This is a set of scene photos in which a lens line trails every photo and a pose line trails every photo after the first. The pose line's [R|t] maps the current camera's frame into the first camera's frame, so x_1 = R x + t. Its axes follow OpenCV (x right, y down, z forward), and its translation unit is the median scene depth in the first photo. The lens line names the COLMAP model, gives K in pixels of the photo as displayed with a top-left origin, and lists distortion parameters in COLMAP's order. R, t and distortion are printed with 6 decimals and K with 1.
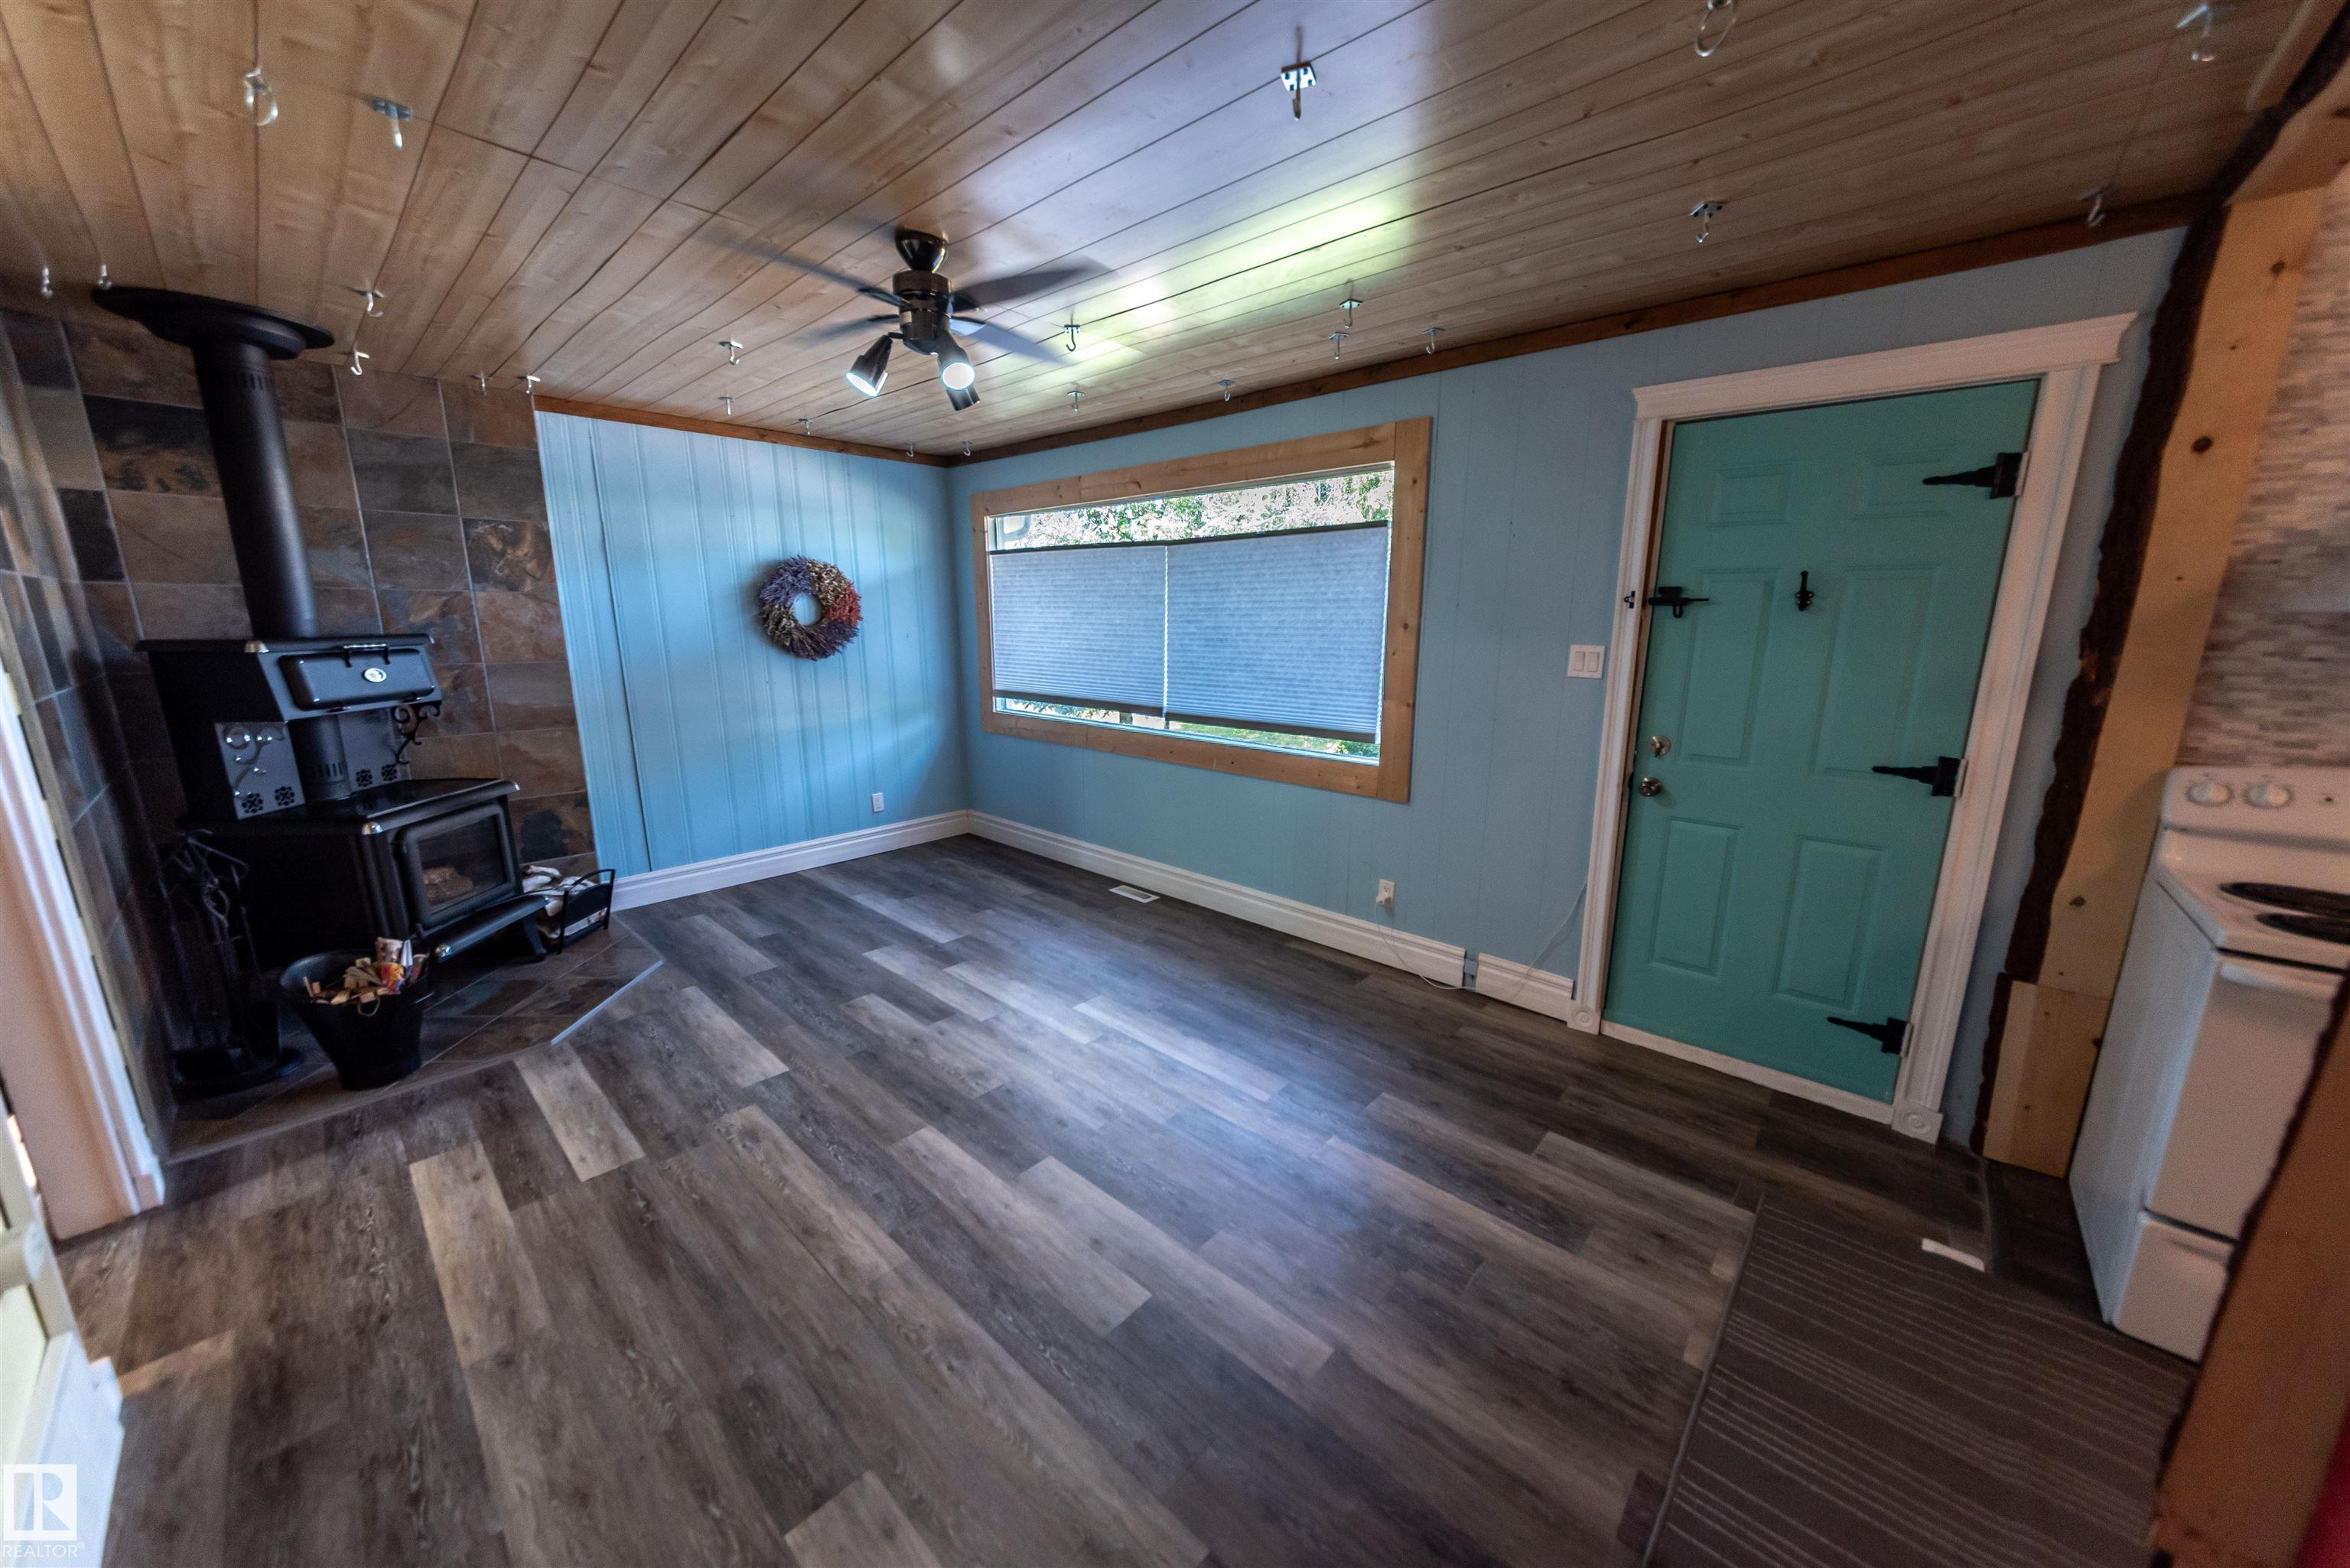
lens RADIAL K [[818.8, 0, 1175.6], [0, 818.8, 782.7], [0, 0, 1]] dist [-0.001871, -0.000108]
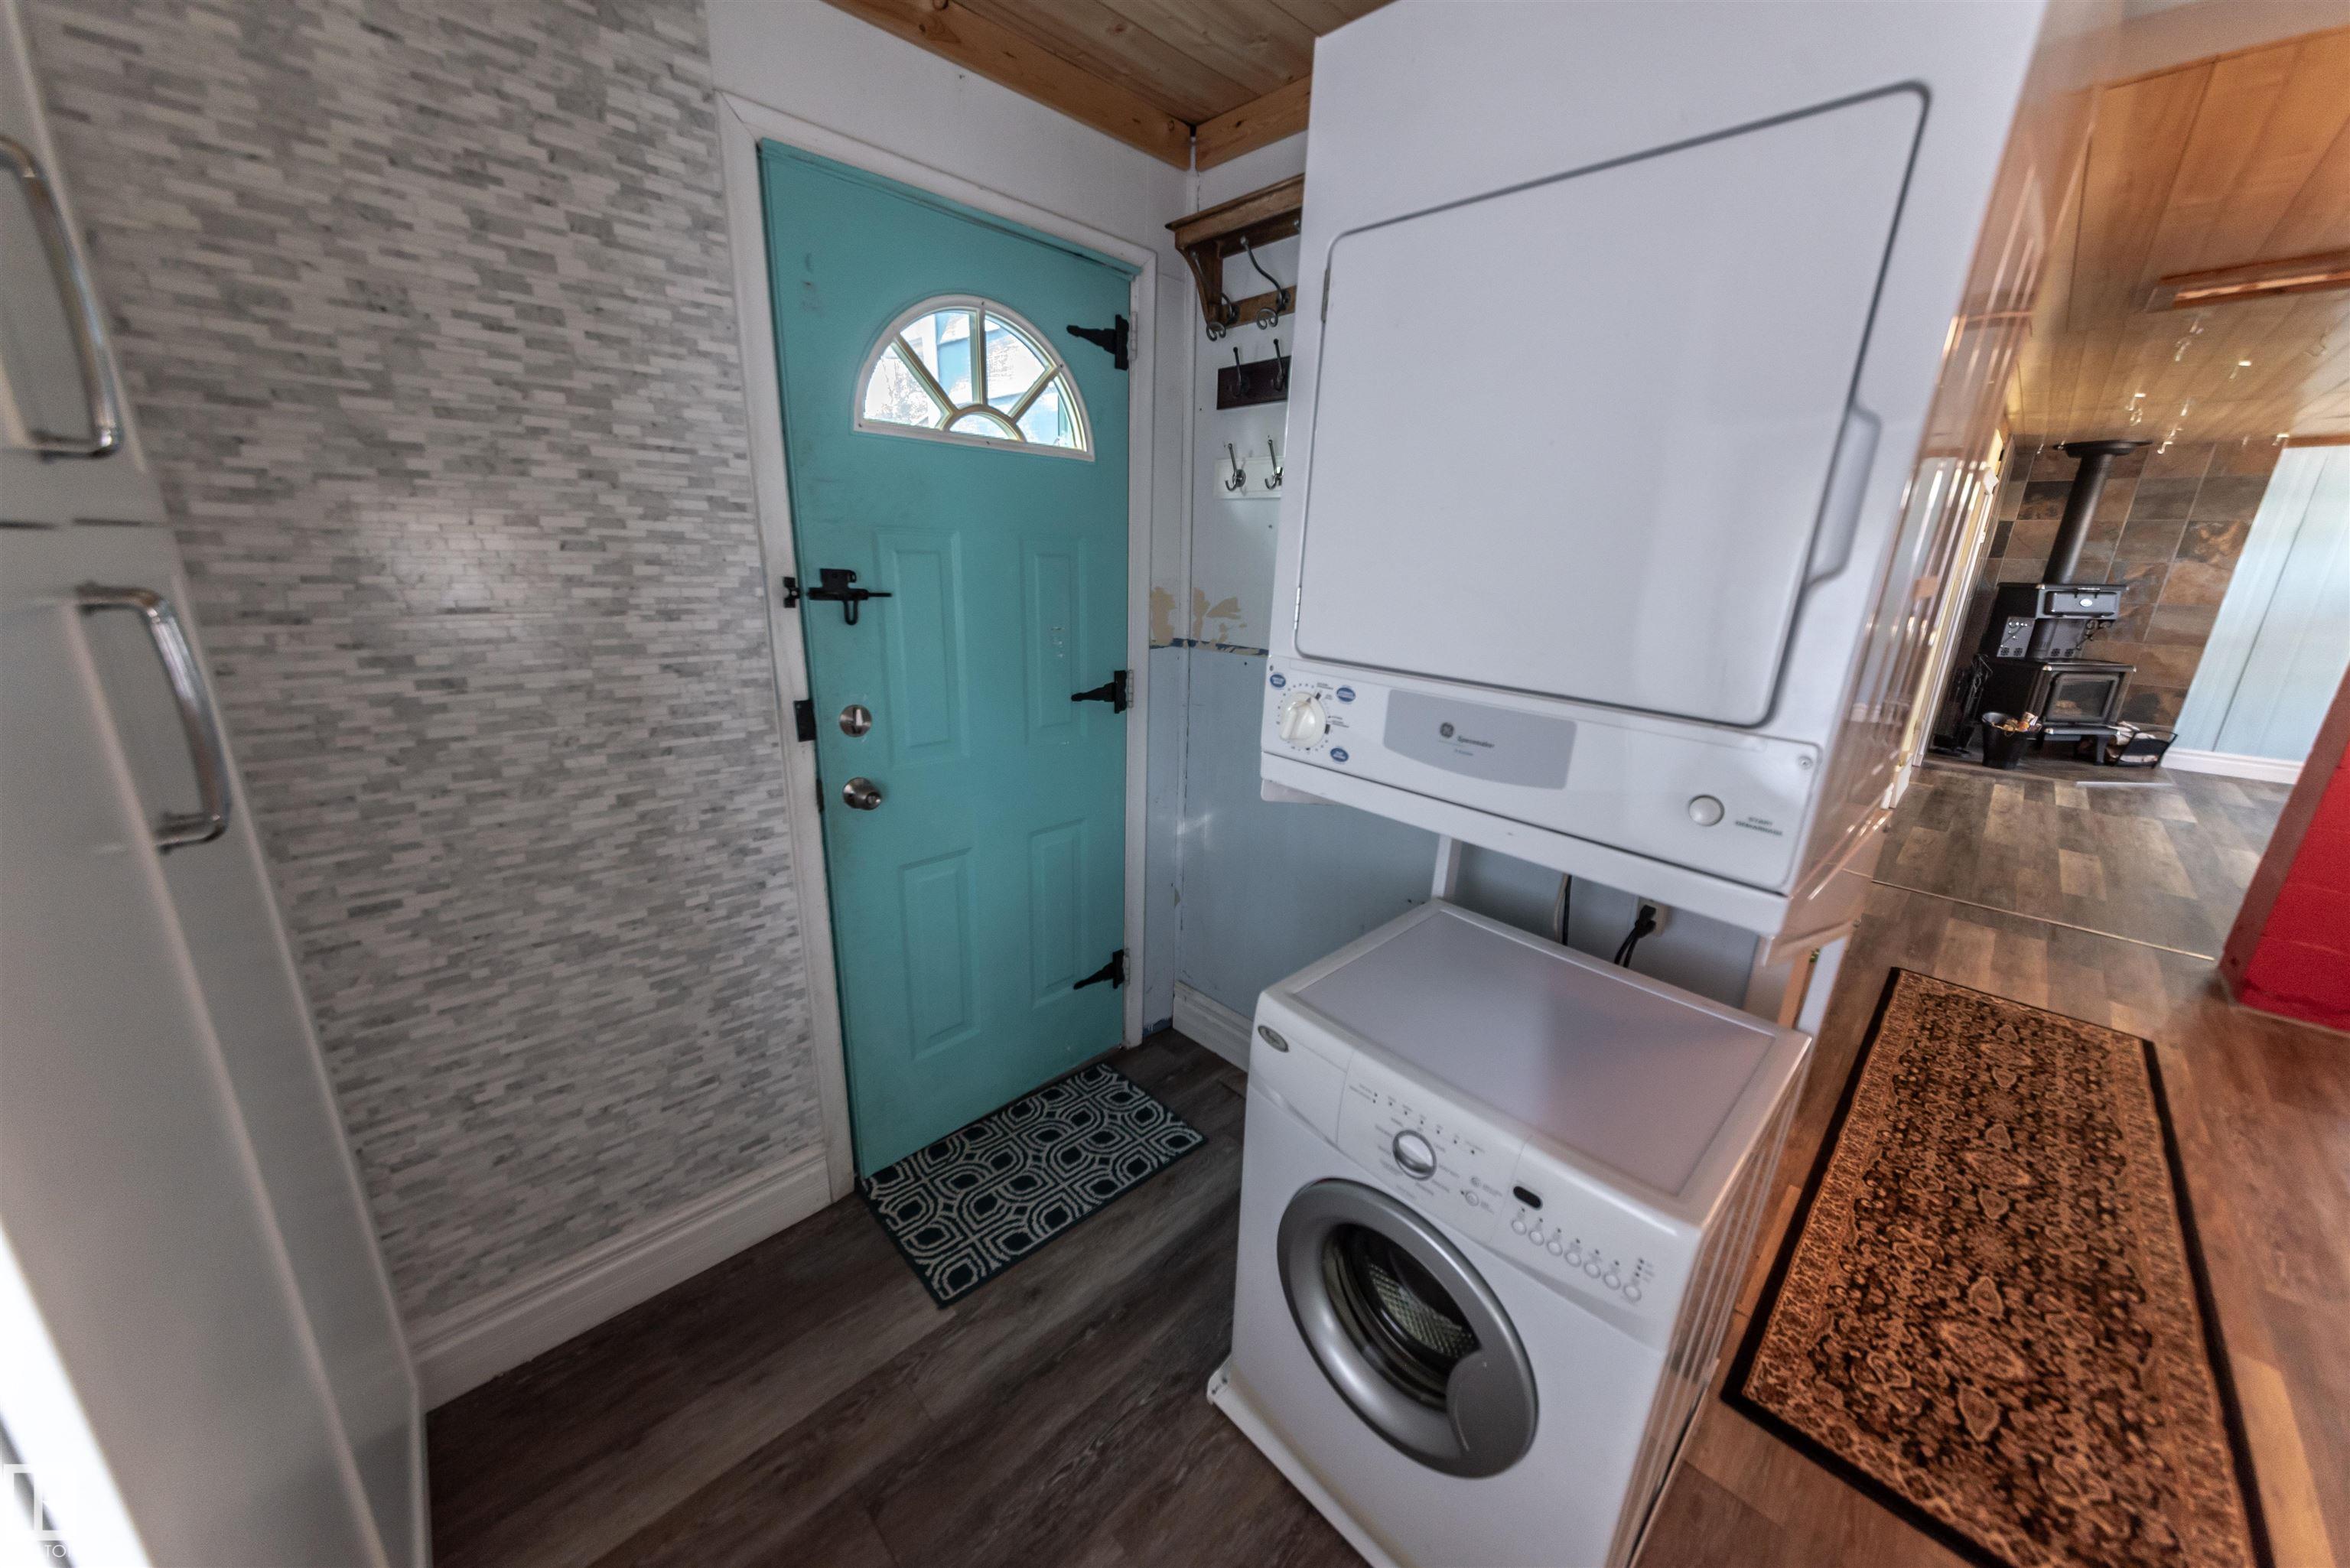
lens RADIAL K [[810.6, 0, 1175.0], [0, 810.6, 784.0], [0, 0, 1]] dist [-0.001495, 0.002488]
pose [[-0.061601, 0.270502, -0.960747, 1.292823], [-0.224133, 0.934242, 0.277410, 0.247392], [0.972610, 0.232423, 0.003078, -1.174798]]
